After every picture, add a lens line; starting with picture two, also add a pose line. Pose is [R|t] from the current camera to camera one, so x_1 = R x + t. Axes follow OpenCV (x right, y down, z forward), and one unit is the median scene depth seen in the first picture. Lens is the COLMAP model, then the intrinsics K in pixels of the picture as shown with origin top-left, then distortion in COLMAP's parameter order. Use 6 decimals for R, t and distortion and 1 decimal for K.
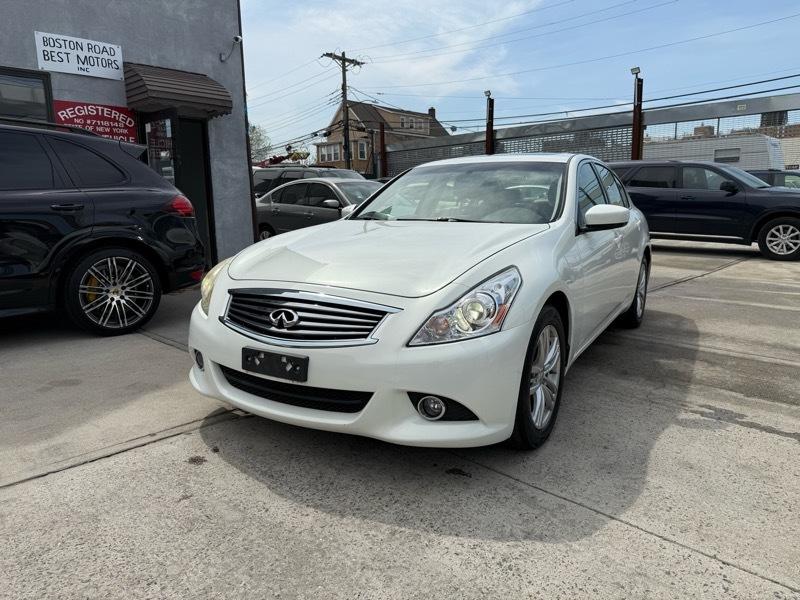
lens RADIAL K [[562.4, 0, 395.6], [0, 562.4, 296.7], [0, 0, 1]] dist [0.028421, -0.038537]
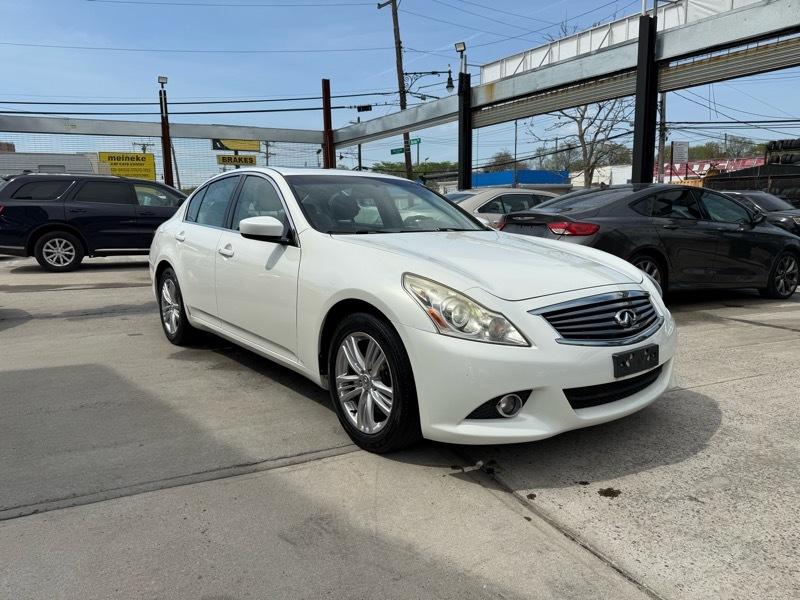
lens RADIAL K [[558.7, 0, 397.5], [0, 558.7, 302.7], [0, 0, 1]] dist [0.036004, -0.048166]
pose [[0.356501, -0.142008, 0.923440, -0.700835], [0.160064, 0.983052, 0.089381, -0.081980], [-0.920482, 0.115945, 0.373190, 0.519110]]
